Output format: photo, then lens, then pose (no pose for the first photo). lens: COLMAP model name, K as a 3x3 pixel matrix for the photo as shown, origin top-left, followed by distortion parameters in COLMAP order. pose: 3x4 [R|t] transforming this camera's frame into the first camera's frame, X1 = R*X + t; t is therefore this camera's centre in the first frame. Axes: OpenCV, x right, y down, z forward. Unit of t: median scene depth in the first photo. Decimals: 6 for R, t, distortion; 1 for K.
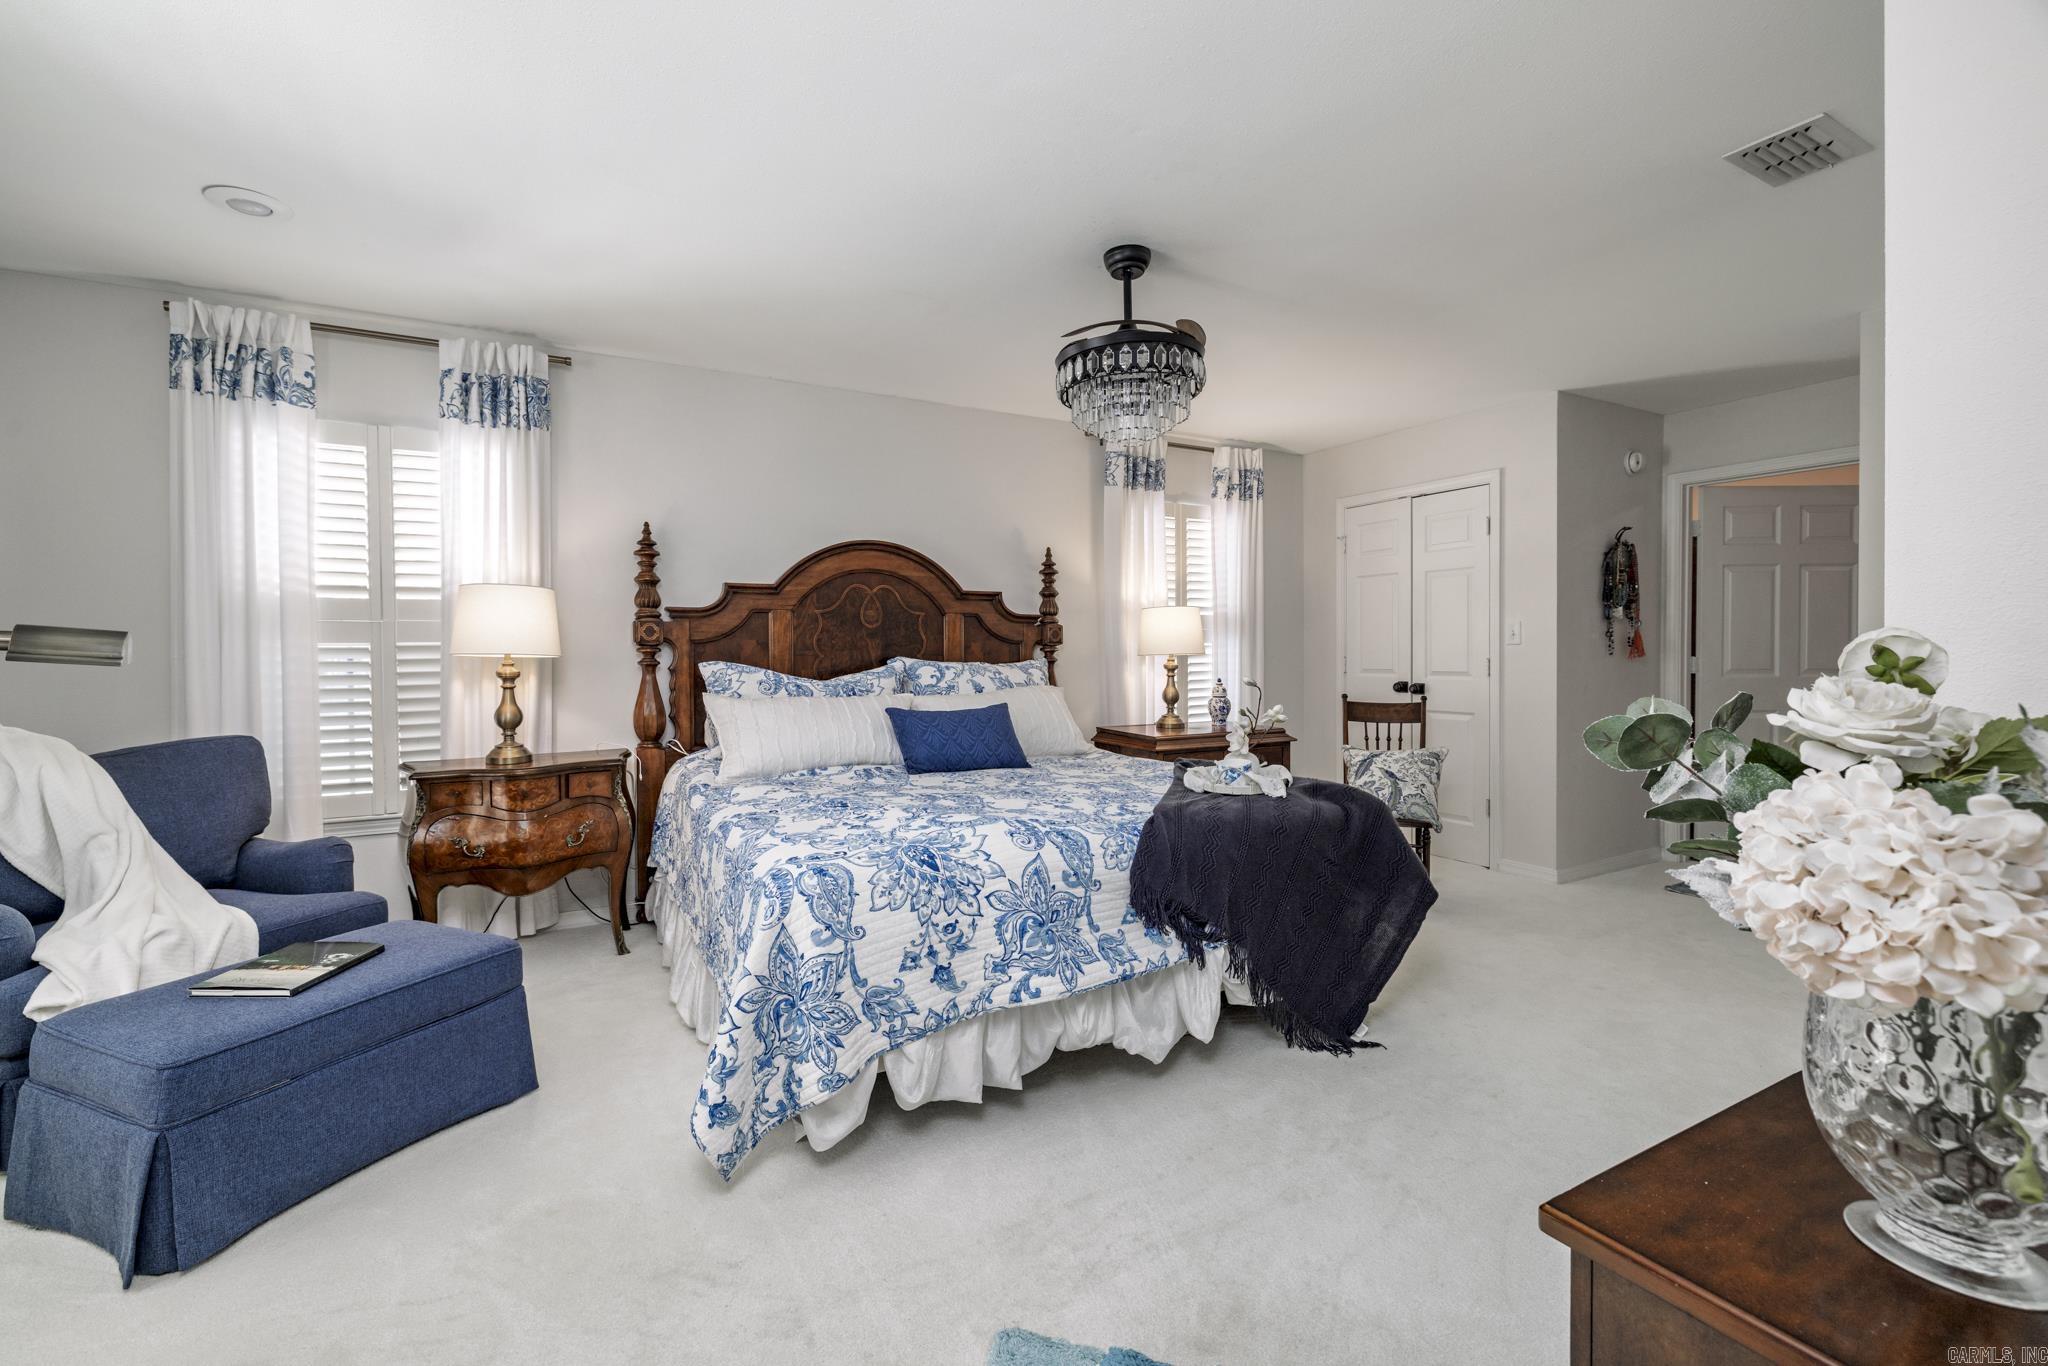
lens RADIAL K [[854.5, 0, 1021.8], [0, 854.5, 678.8], [0, 0, 1]] dist [-0.001795, -0.000419]
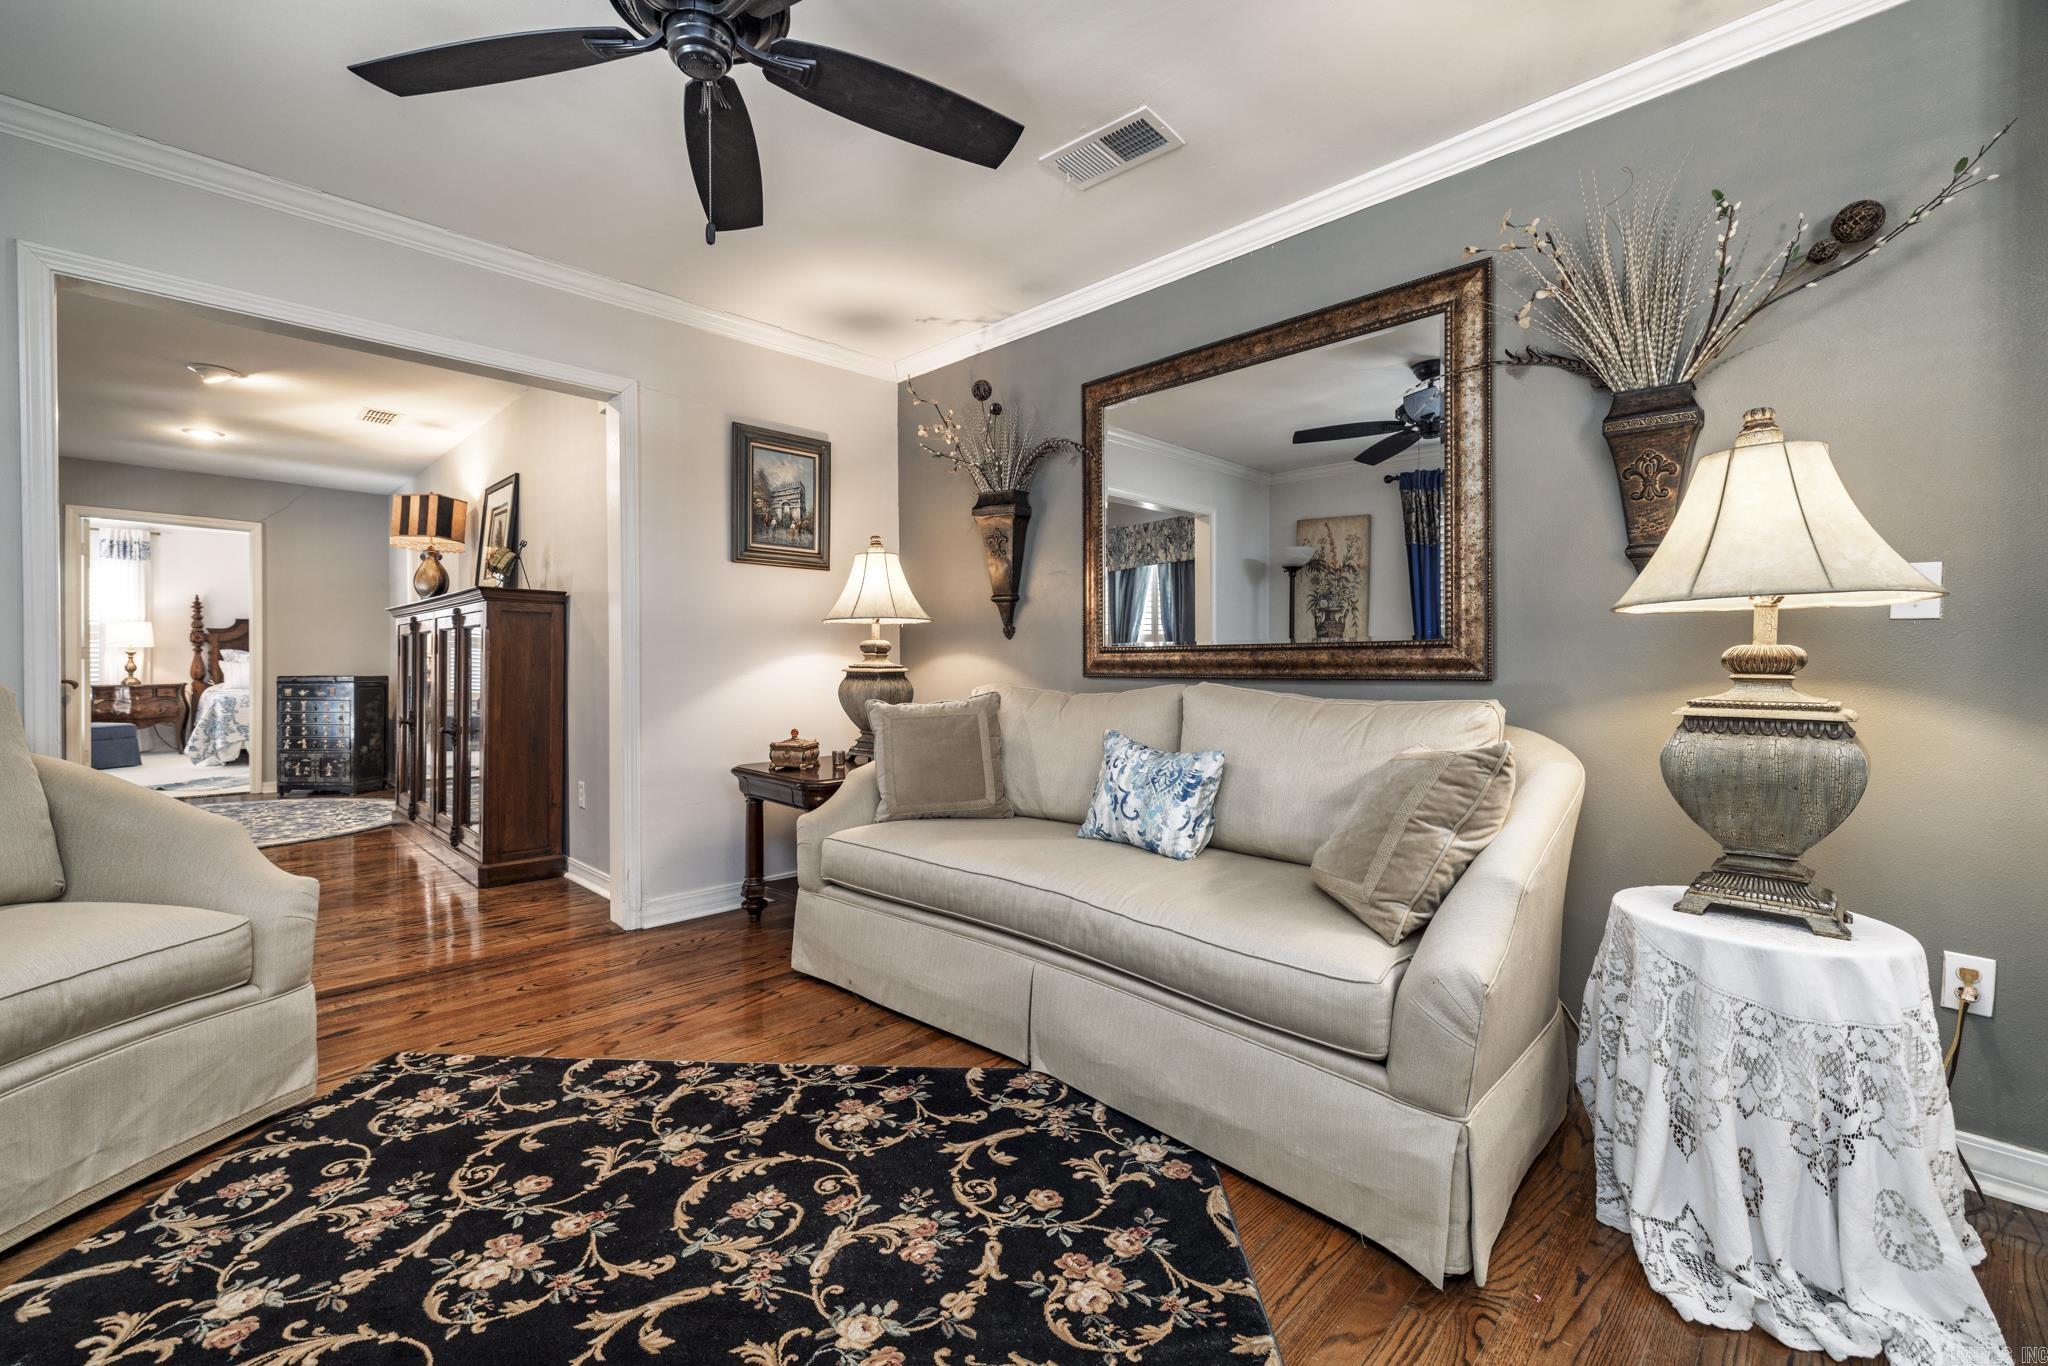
lens RADIAL K [[854.5, 0, 1022.2], [0, 854.5, 666.1], [0, 0, 1]] dist [-0.001795, -0.000419]
pose [[0.959916, 0.006034, 0.280224, 1.378447], [-0.002906, 0.999929, -0.011576, 0.059796], [-0.280274, 0.010298, 0.959865, -2.424456]]
